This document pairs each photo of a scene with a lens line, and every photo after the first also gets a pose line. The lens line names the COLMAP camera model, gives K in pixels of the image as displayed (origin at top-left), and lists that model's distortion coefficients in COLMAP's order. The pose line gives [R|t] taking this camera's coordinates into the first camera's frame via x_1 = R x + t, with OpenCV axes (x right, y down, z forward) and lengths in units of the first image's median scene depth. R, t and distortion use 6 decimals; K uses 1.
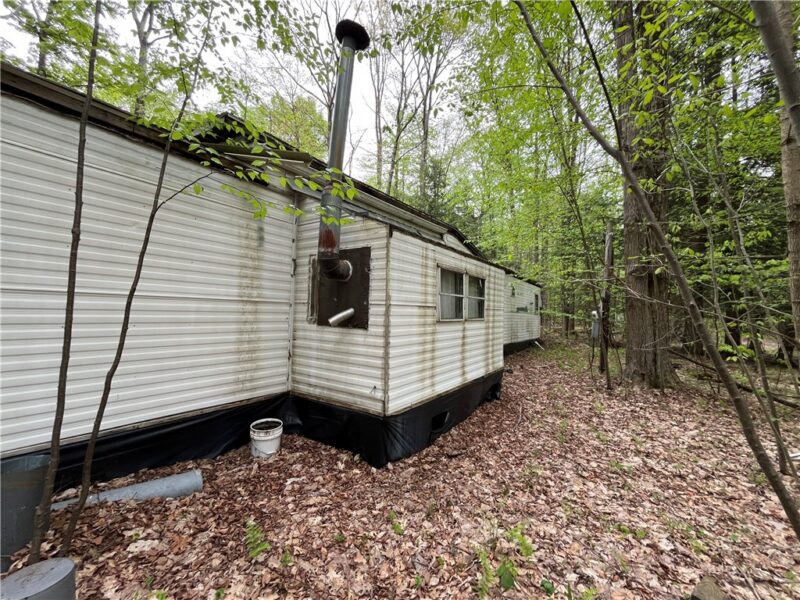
lens RADIAL K [[322.2, 0, 400.3], [0, 322.2, 299.8], [0, 0, 1]] dist [-0.009833, 0.000001]
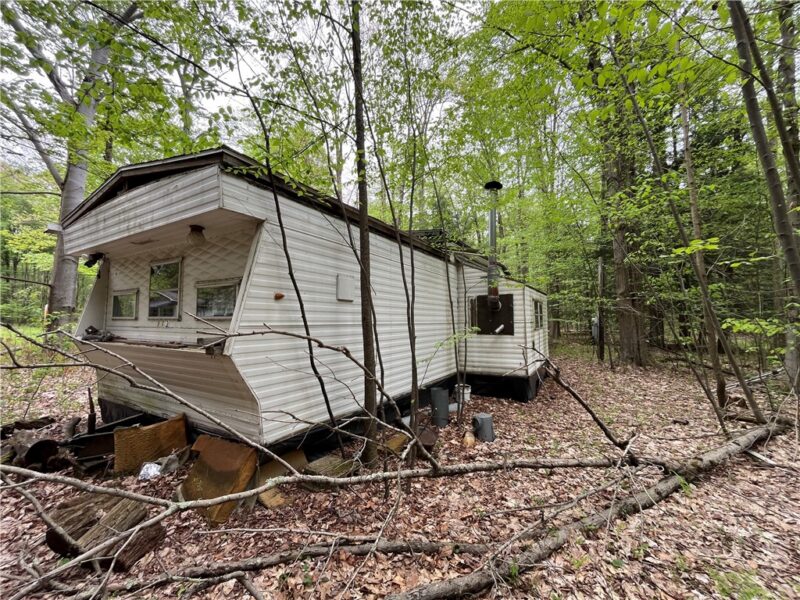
lens RADIAL K [[322.2, 0, 400.6], [0, 322.2, 298.0], [0, 0, 1]] dist [-0.009833, 0.000001]
pose [[0.996395, -0.032170, 0.078497, -0.684195], [0.034825, 0.998859, -0.032680, -0.070042], [-0.077356, 0.035296, 0.996379, -0.686160]]
